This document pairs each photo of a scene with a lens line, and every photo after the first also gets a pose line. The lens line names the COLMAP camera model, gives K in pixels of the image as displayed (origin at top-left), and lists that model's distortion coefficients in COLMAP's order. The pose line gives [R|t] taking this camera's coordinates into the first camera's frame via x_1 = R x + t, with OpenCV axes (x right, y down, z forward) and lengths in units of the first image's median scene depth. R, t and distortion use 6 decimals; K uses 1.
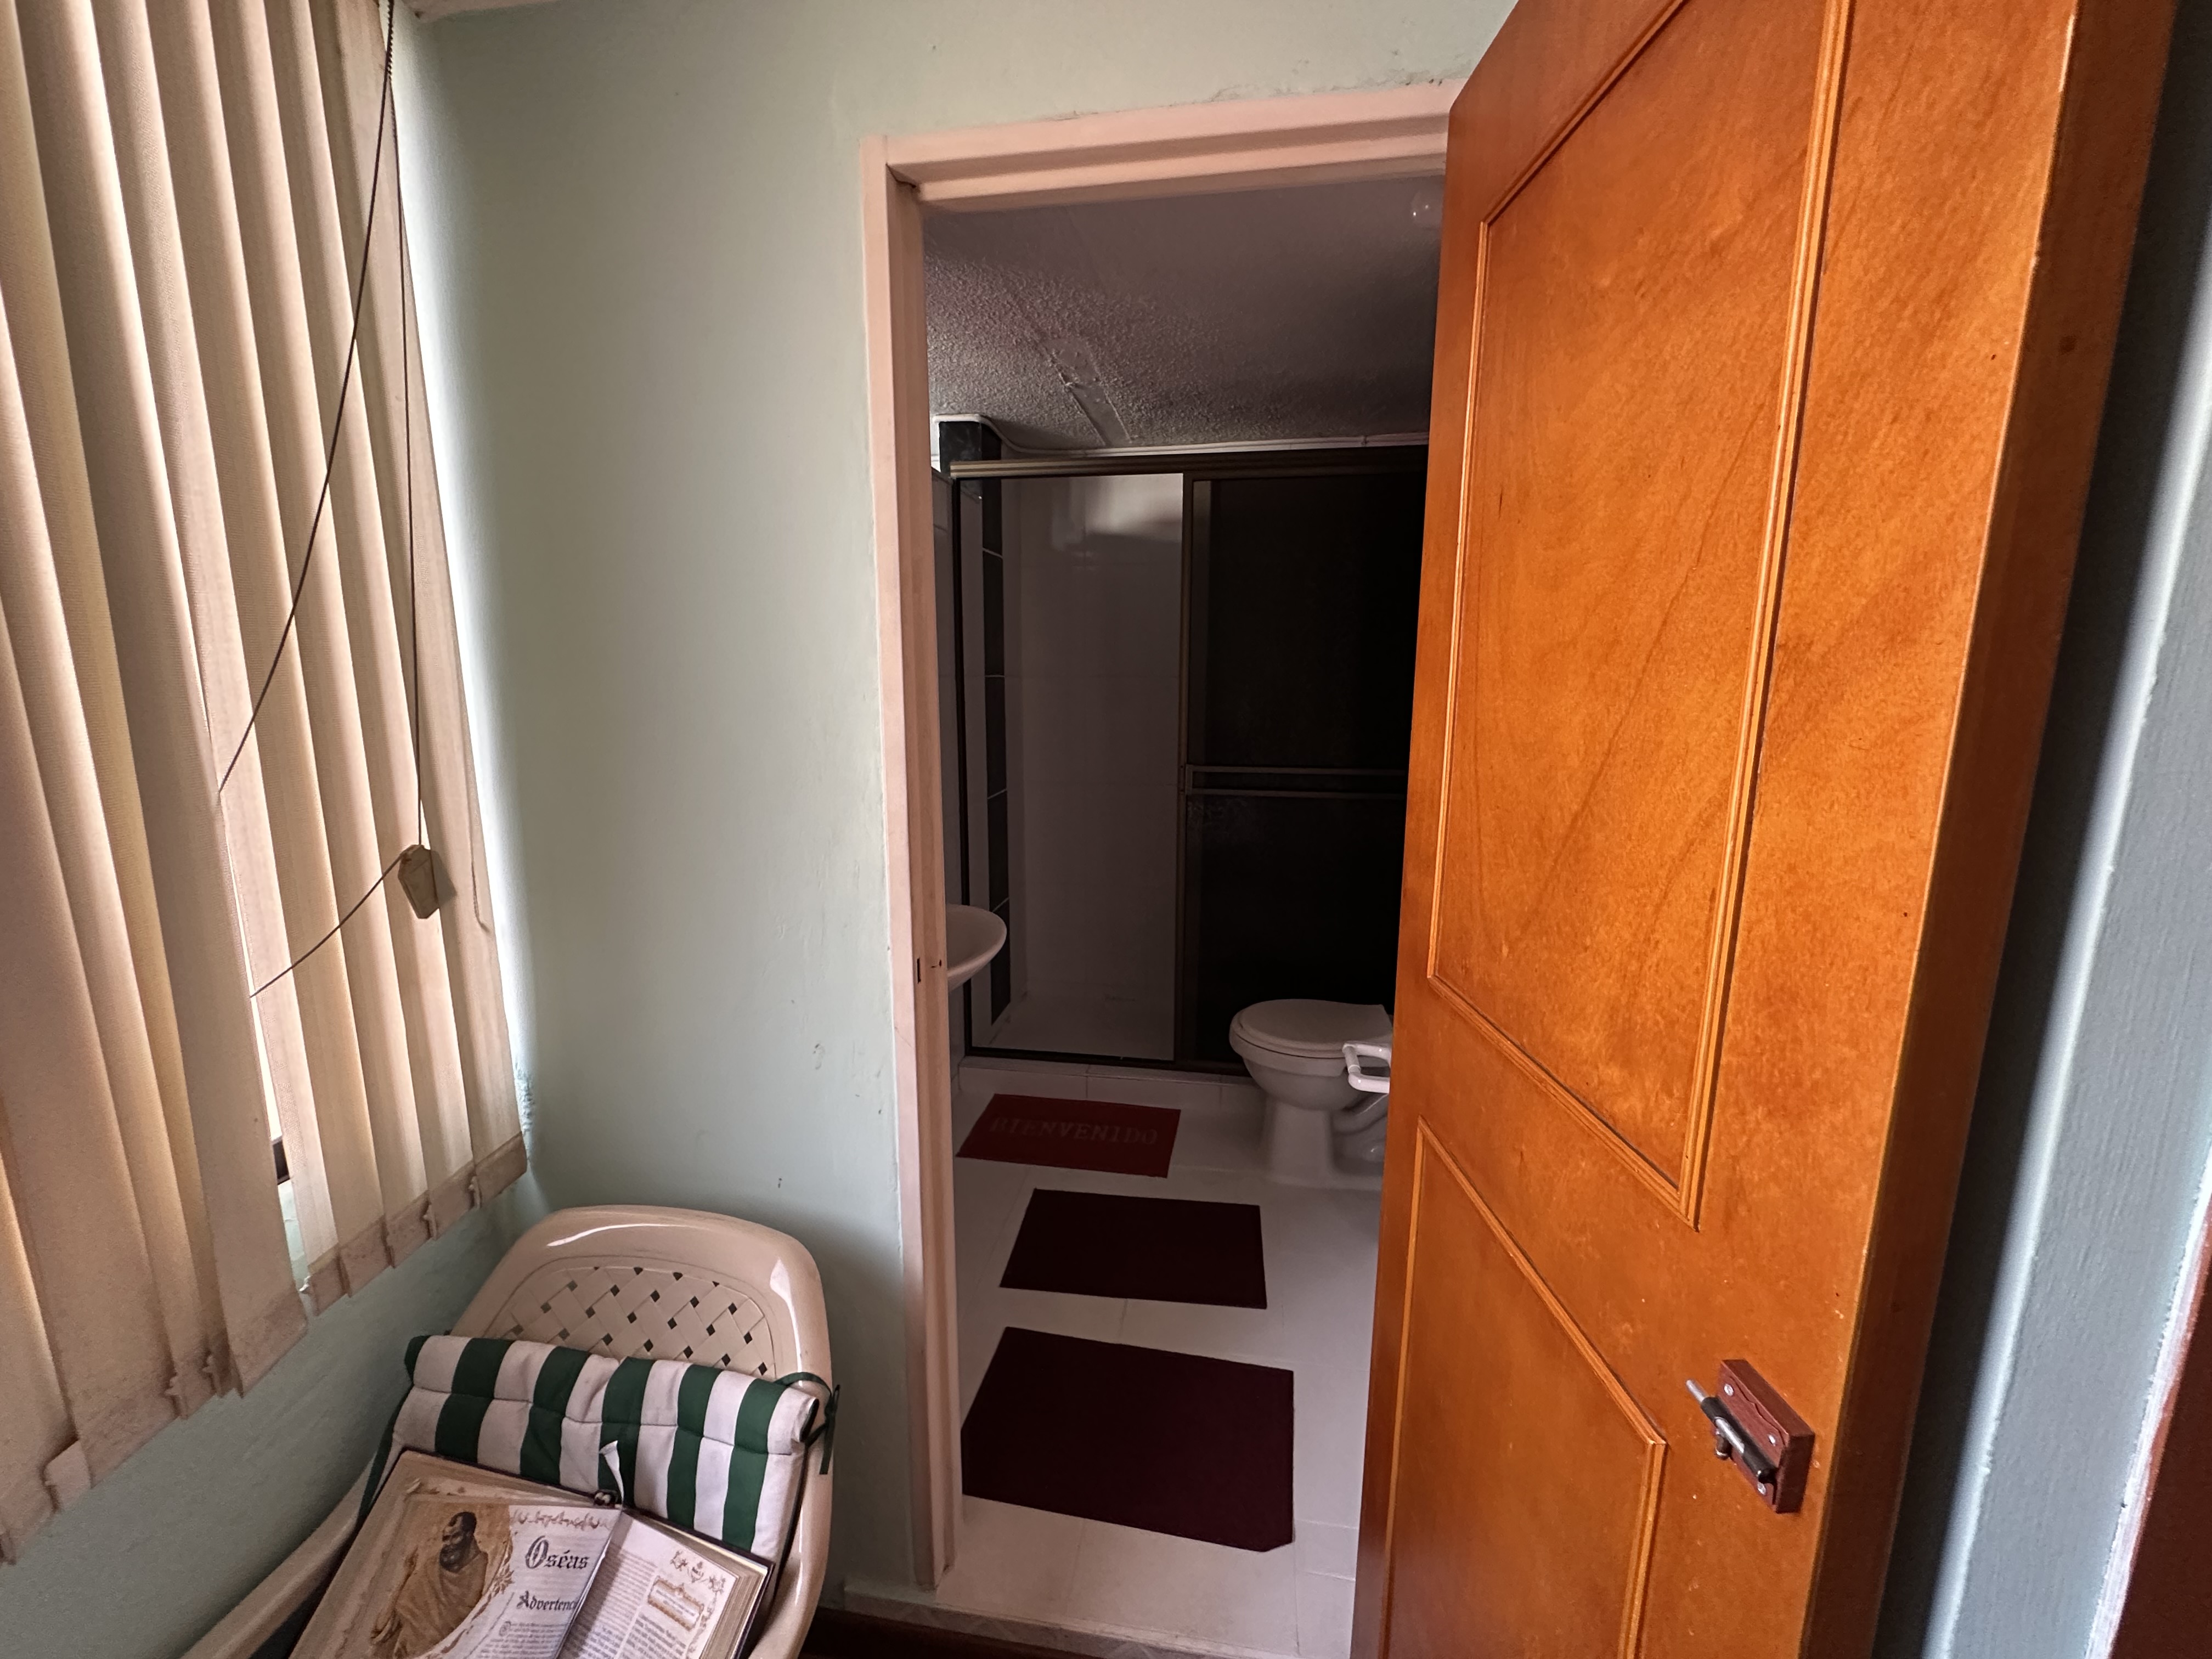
lens RADIAL K [[881.0, 0, 1108.7], [0, 881.0, 829.7], [0, 0, 1]] dist [-0.004890, 0.001046]
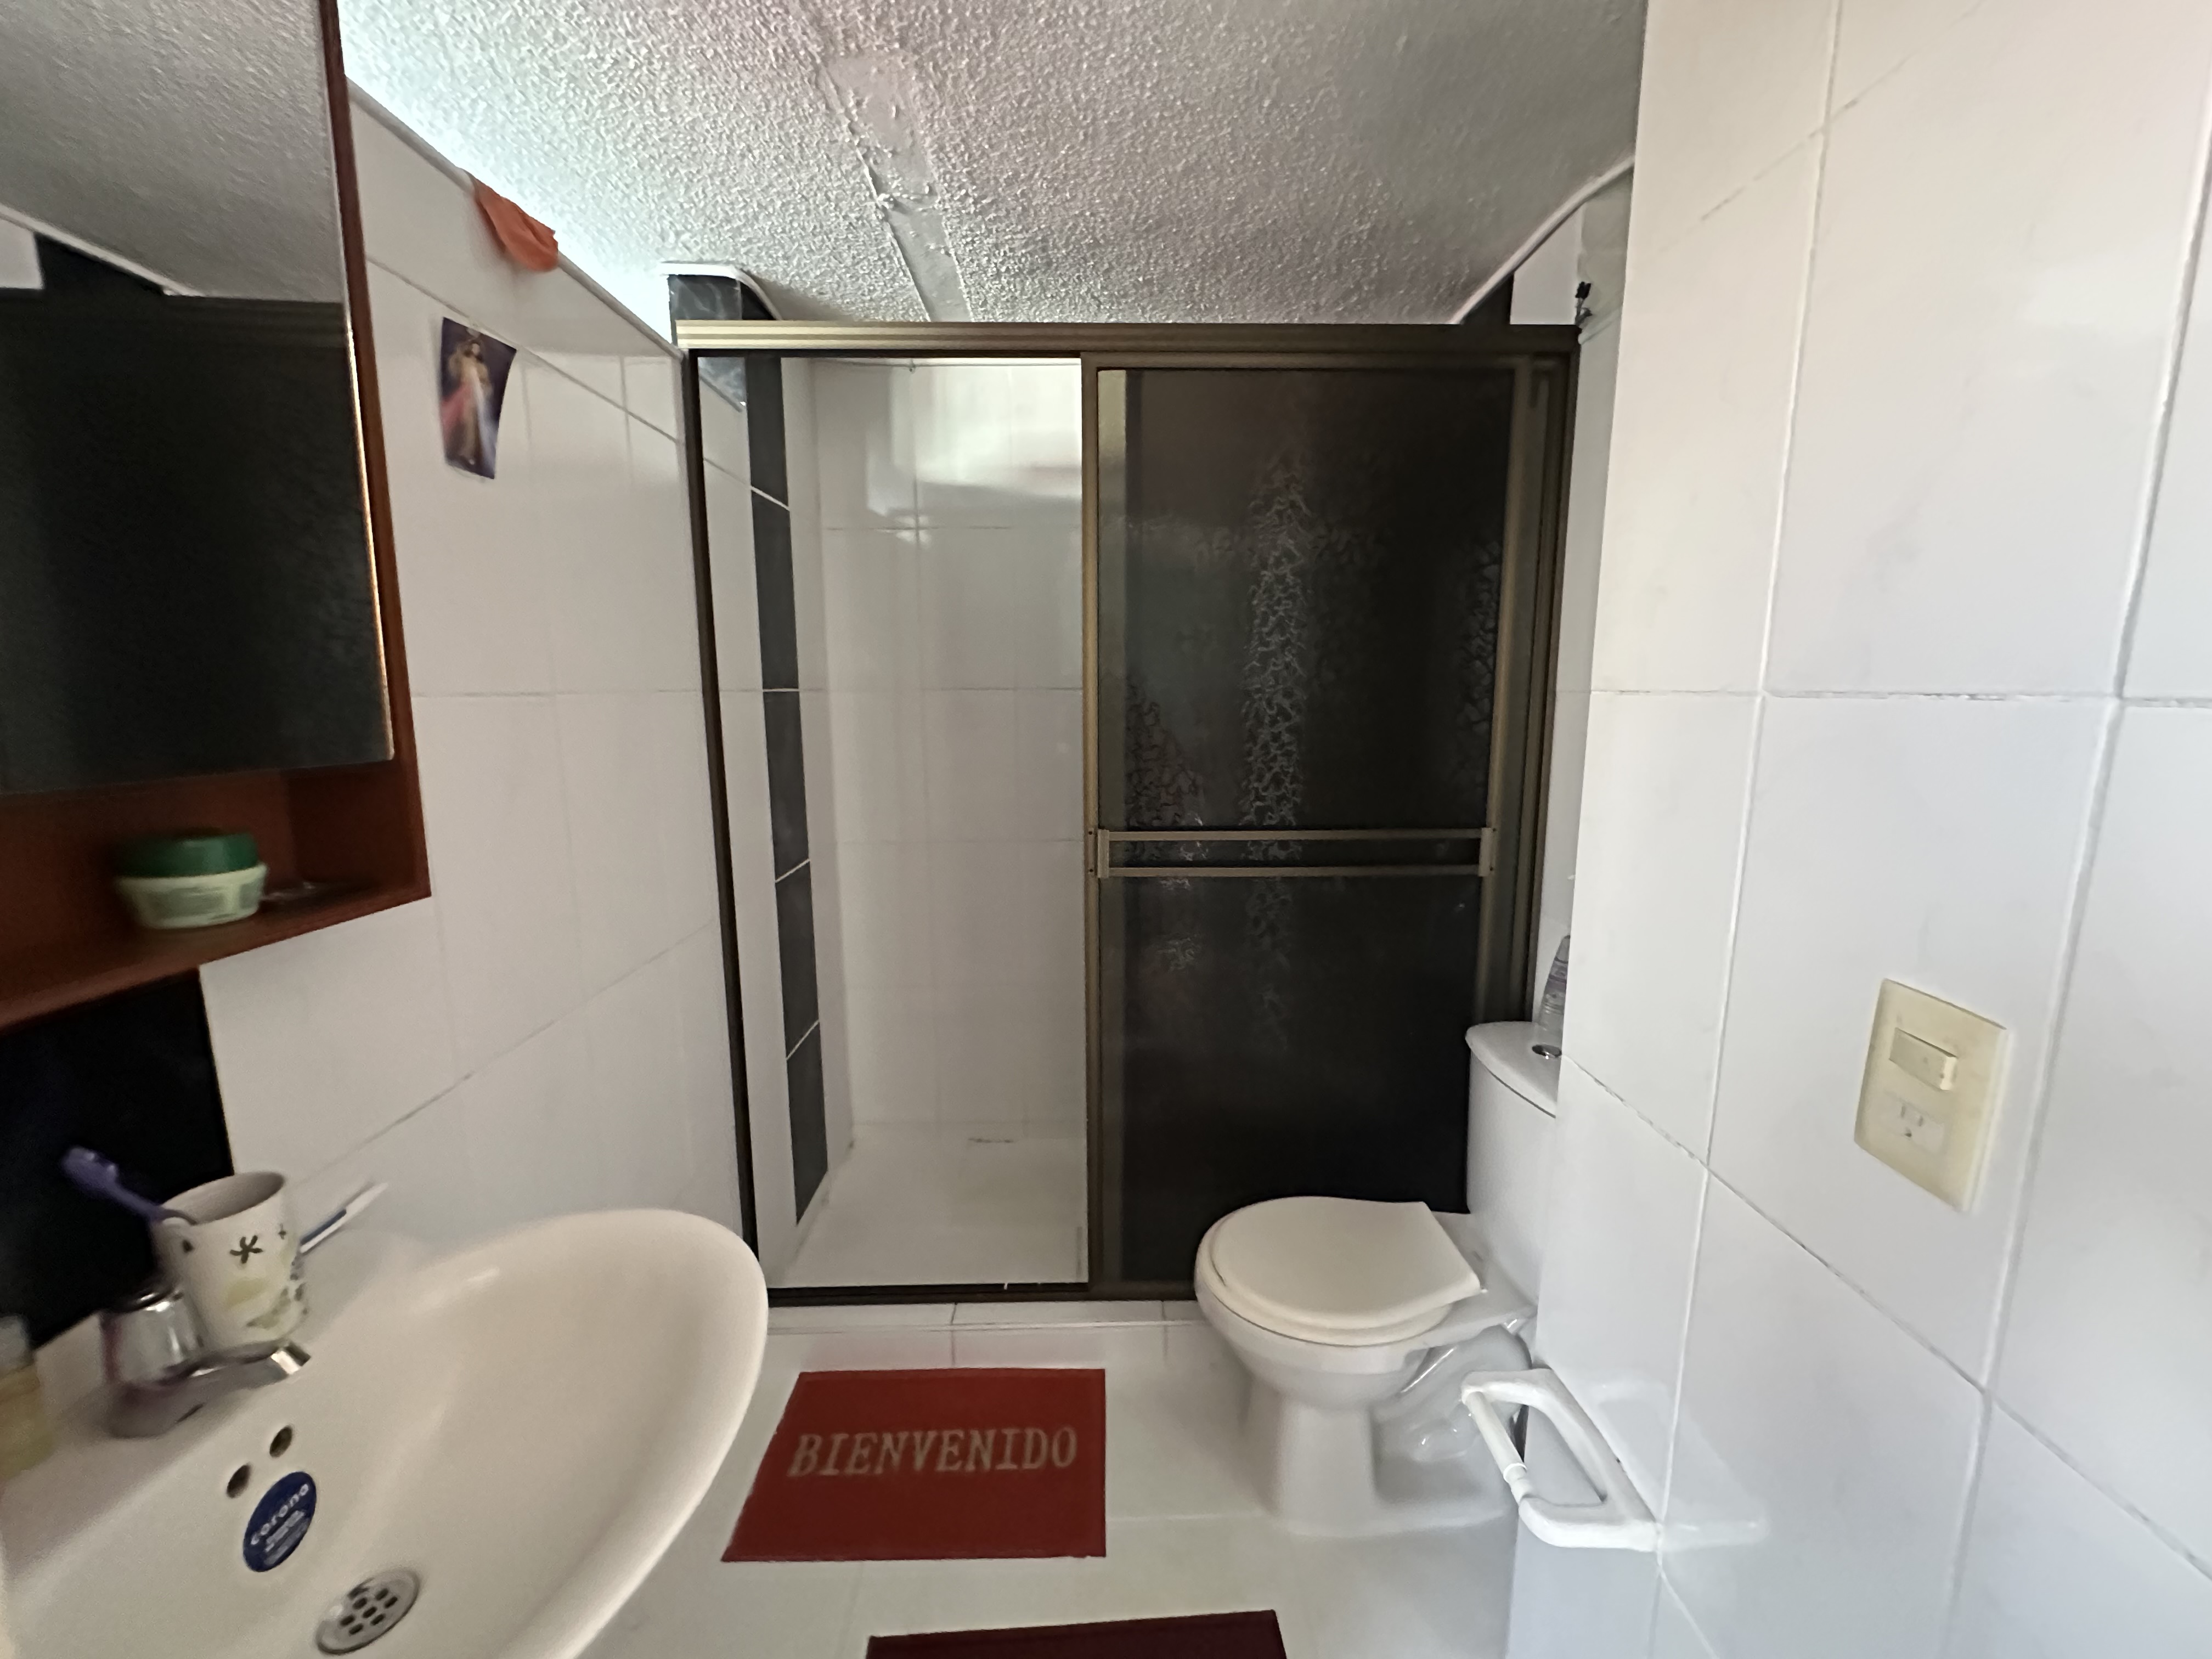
lens RADIAL K [[881.0, 0, 1111.1], [0, 881.0, 836.0], [0, 0, 1]] dist [-0.004890, 0.001046]
pose [[0.982027, -0.035529, 0.185365, -0.018849], [0.035918, 0.999354, 0.001260, -0.069624], [-0.185290, 0.005420, 0.982669, 0.382347]]
